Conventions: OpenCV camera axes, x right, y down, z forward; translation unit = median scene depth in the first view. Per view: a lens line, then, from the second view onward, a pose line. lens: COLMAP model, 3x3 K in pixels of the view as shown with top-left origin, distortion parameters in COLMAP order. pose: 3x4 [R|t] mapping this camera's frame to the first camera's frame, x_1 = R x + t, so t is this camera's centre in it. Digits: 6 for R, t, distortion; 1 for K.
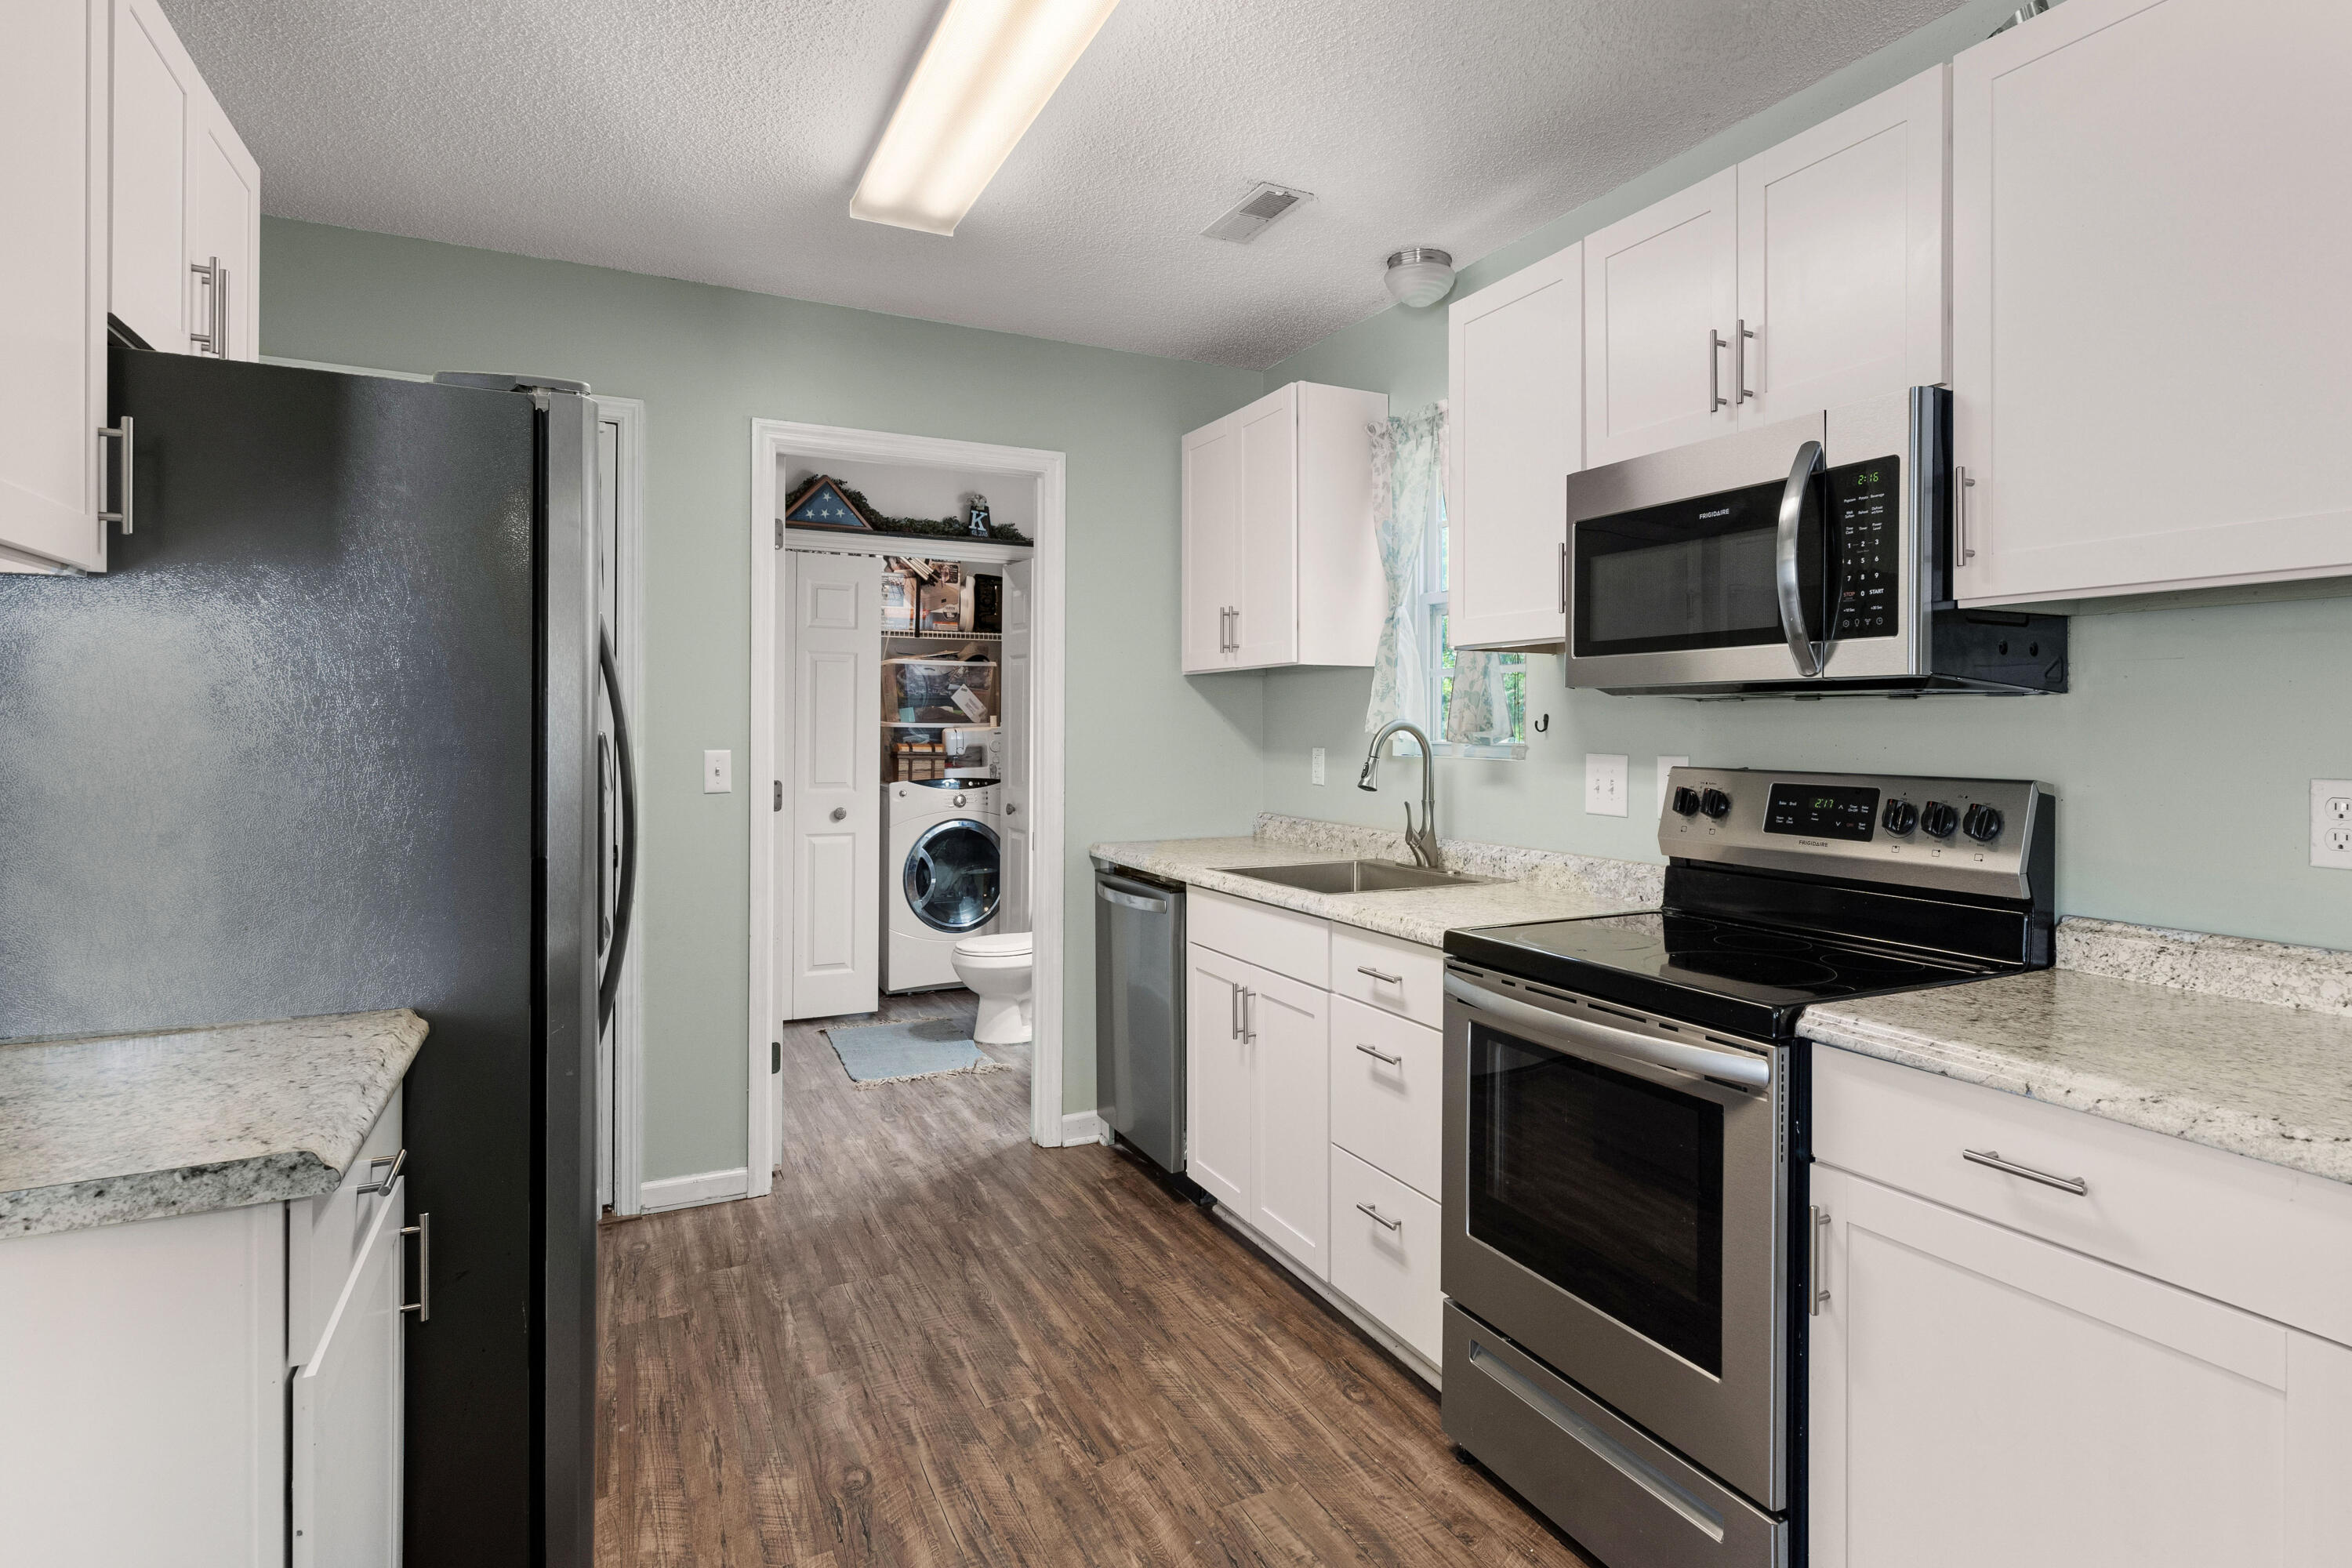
lens RADIAL K [[1233.4, 0, 1408.2], [0, 1233.4, 731.8], [0, 0, 1]] dist [-0.005426, 0.006627]
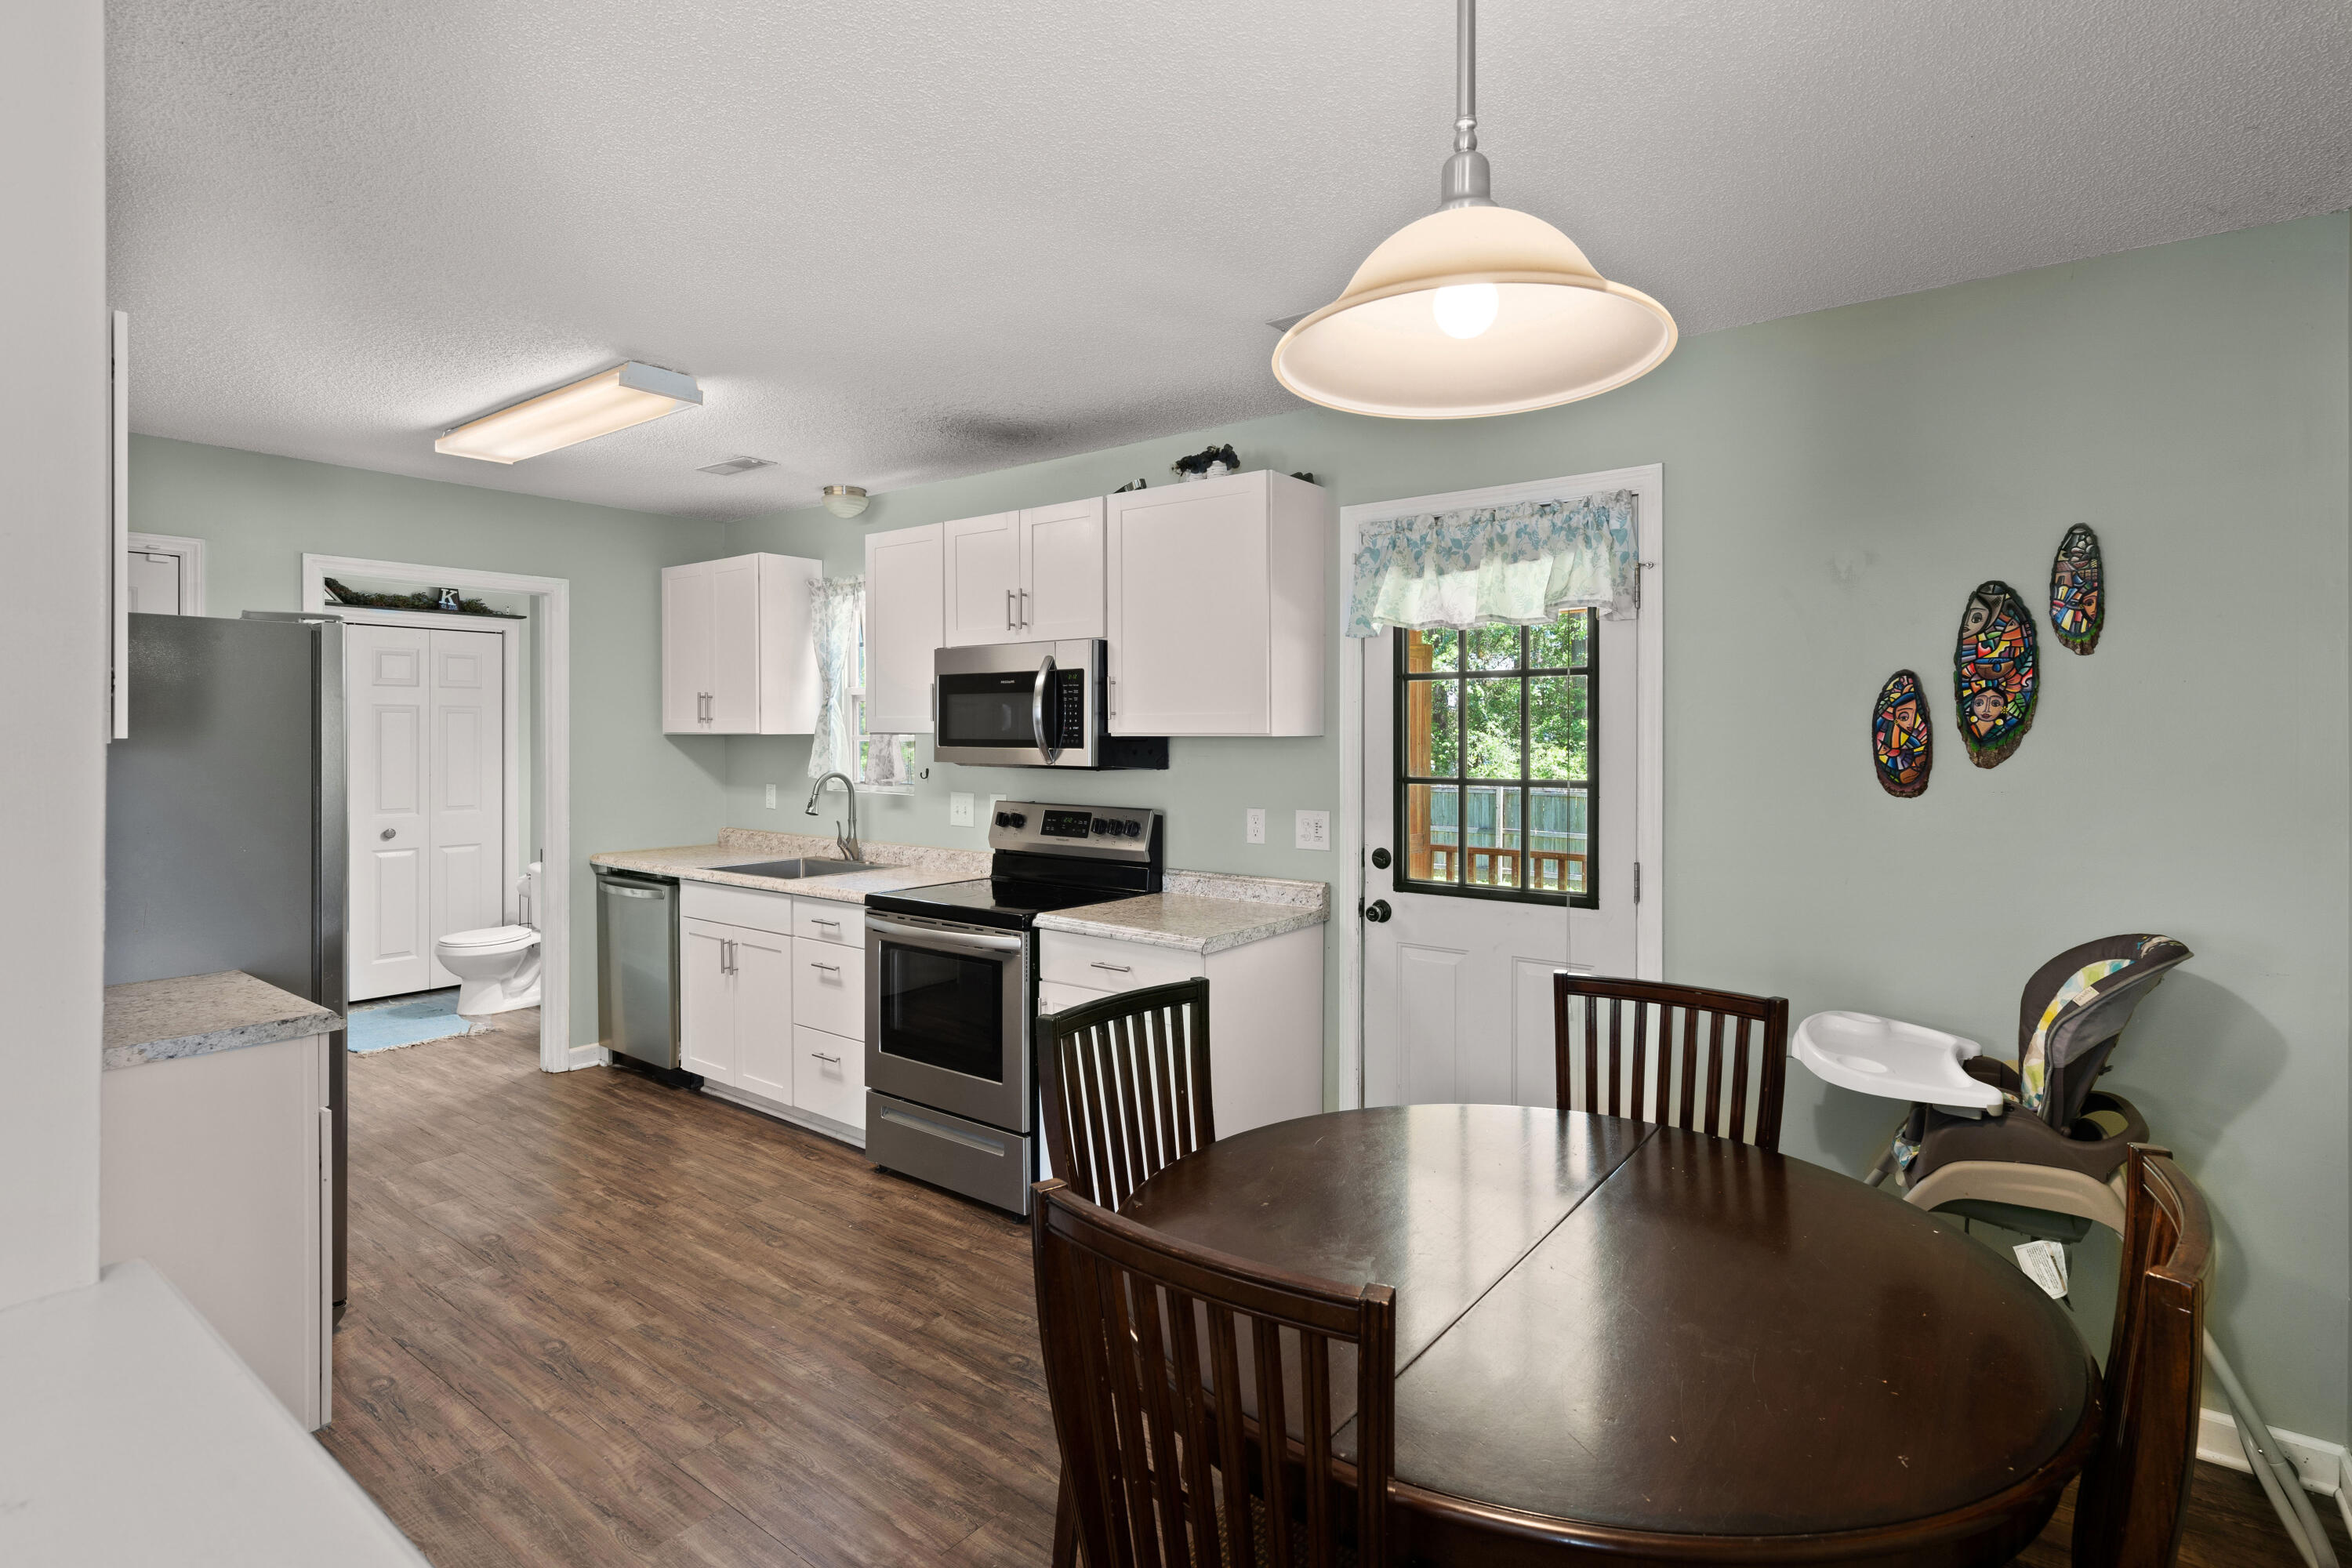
lens RADIAL K [[1038.5, 0, 1321.3], [0, 1038.5, 752.7], [0, 0, 1]] dist [-0.005661, -0.000096]
pose [[0.900586, -0.006909, 0.434623, -0.028707], [-0.002014, 0.999797, 0.020069, -0.083188], [-0.434673, -0.018949, 0.900389, -0.684421]]
